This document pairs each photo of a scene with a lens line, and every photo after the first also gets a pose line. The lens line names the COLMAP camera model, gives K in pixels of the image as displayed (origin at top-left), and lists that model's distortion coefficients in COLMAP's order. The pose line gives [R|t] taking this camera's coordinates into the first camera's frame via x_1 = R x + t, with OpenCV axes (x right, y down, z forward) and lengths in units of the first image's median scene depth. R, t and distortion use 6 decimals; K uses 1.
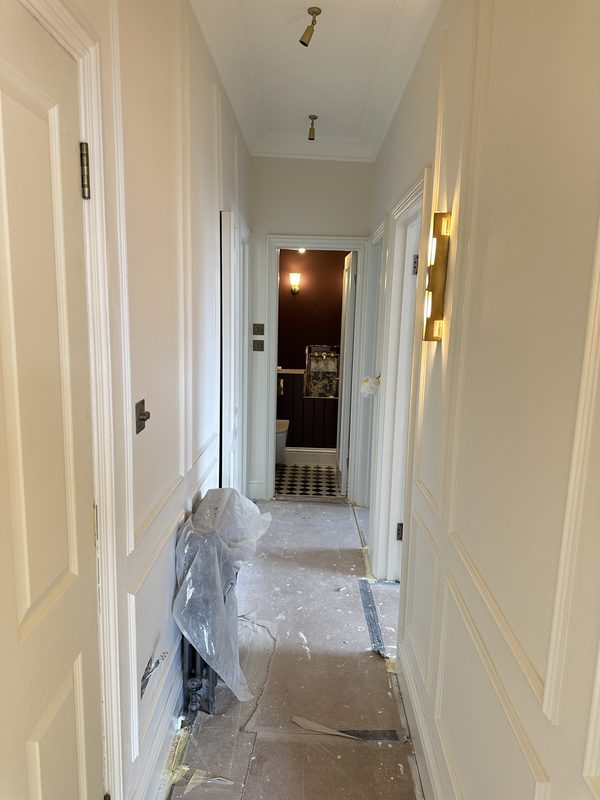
lens RADIAL K [[574.1, 0, 296.3], [0, 574.1, 399.6], [0, 0, 1]] dist [-0.001814, -0.003752]
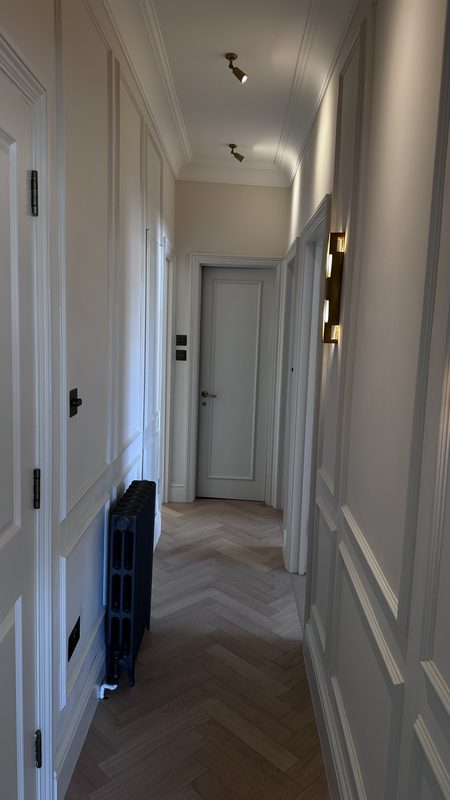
lens RADIAL K [[576.1, 0, 228.4], [0, 576.1, 399.7], [0, 0, 1]] dist [0.001983, -0.000134]
pose [[0.999918, 0.008679, 0.009391, 0.025622], [-0.008332, 0.999301, -0.036453, 0.054145], [-0.009700, 0.036372, 0.999291, -0.141835]]
